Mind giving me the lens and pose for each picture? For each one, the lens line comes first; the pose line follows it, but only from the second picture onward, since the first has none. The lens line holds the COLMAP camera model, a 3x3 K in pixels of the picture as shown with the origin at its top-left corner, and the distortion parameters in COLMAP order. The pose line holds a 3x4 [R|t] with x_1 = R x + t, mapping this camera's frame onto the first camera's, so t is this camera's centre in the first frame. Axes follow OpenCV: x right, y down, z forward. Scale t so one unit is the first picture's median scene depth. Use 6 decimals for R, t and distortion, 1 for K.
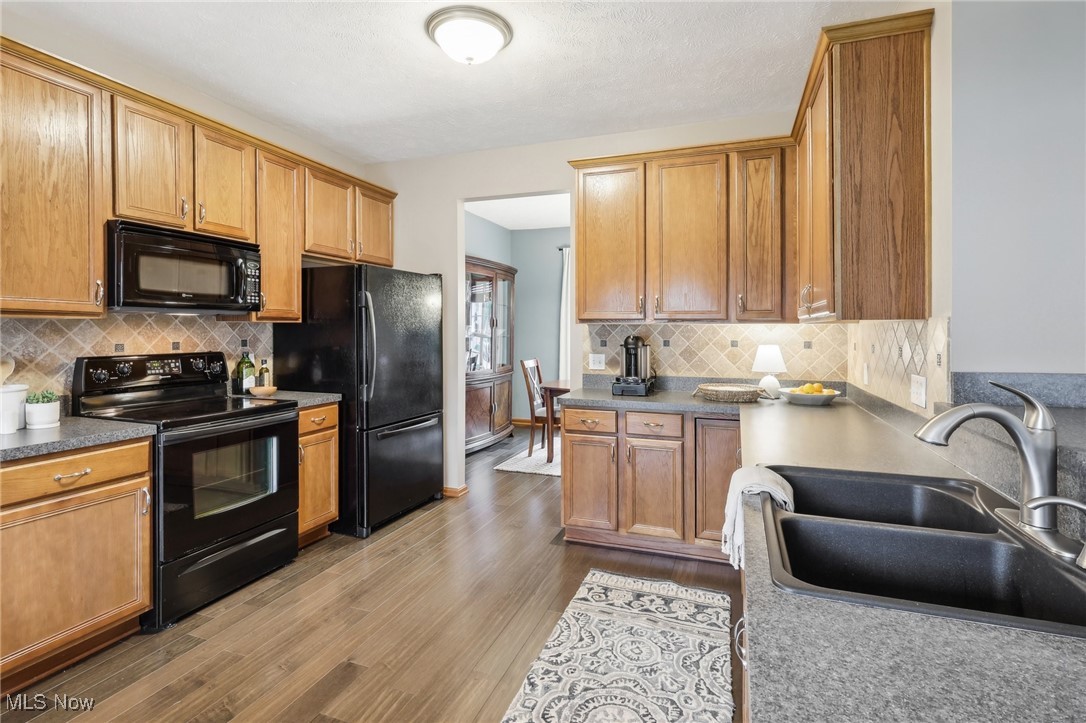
lens RADIAL K [[522.8, 0, 544.0], [0, 522.8, 333.4], [0, 0, 1]] dist [-0.001382, -0.000346]
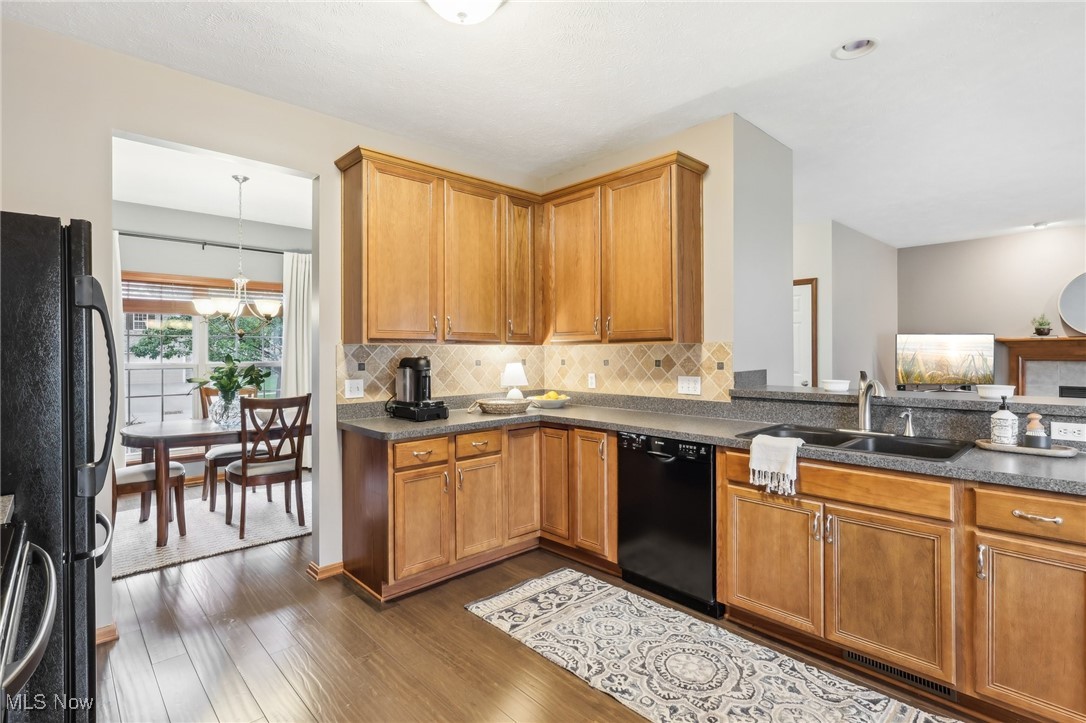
lens RADIAL K [[522.8, 0, 547.8], [0, 522.8, 354.3], [0, 0, 1]] dist [-0.001382, -0.000346]
pose [[0.449383, -0.007724, 0.893306, -0.660732], [0.012031, 0.999924, 0.002593, -0.000146], [-0.893258, 0.009582, 0.449442, 0.435181]]
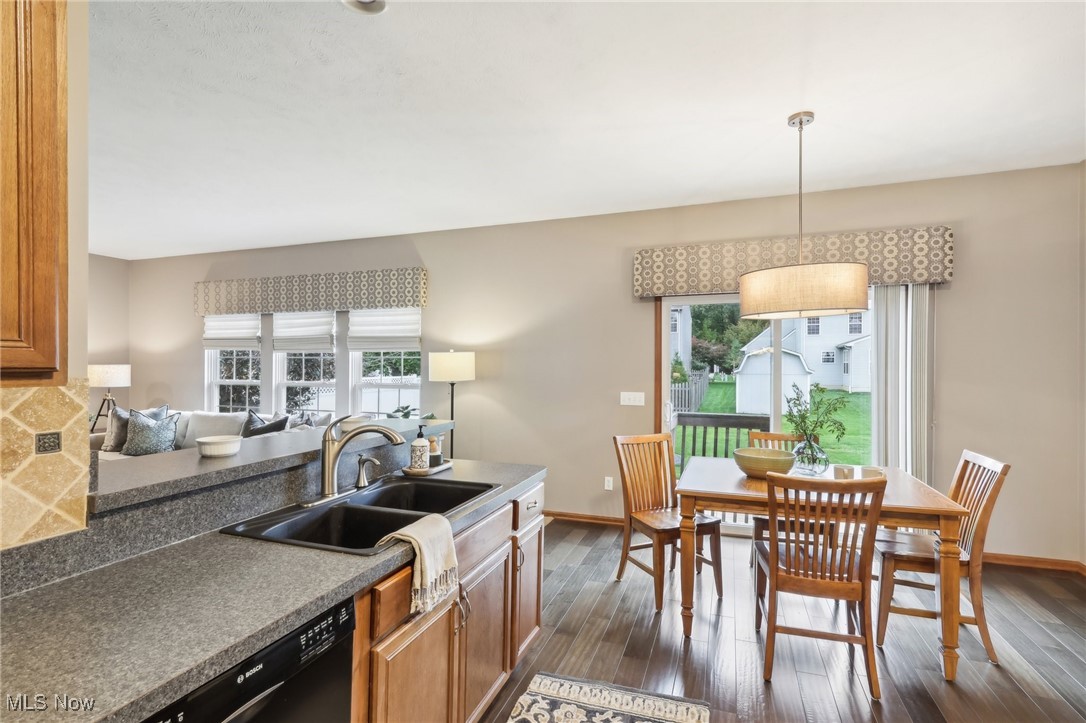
lens RADIAL K [[515.8, 0, 560.3], [0, 515.8, 368.8], [0, 0, 1]] dist [-0.001898, -0.000106]
pose [[-0.999922, -0.005524, -0.011173, 0.050598], [-0.005576, 0.999974, 0.004645, -0.021668], [0.011147, 0.004707, -0.999927, 0.967597]]
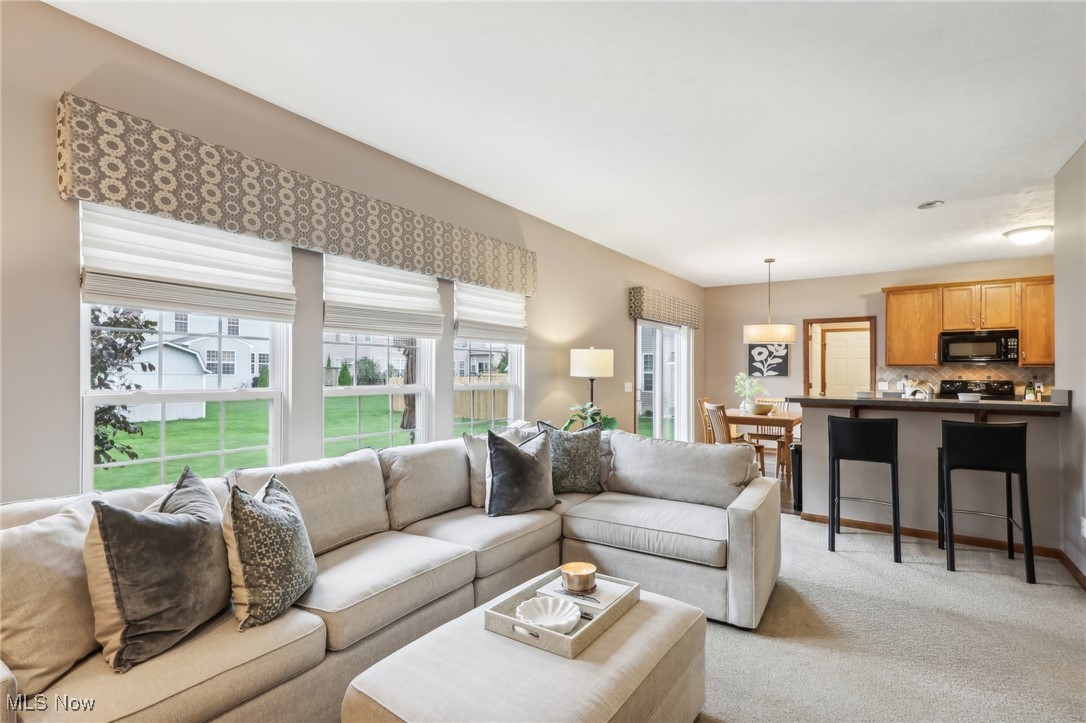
lens RADIAL K [[522.8, 0, 538.2], [0, 522.8, 362.1], [0, 0, 1]] dist [-0.001382, -0.000346]
pose [[-0.246488, -0.019421, -0.968951, 1.989759], [-0.005763, 0.999811, -0.018573, 0.008862], [0.969129, 0.001006, -0.246553, -0.349859]]
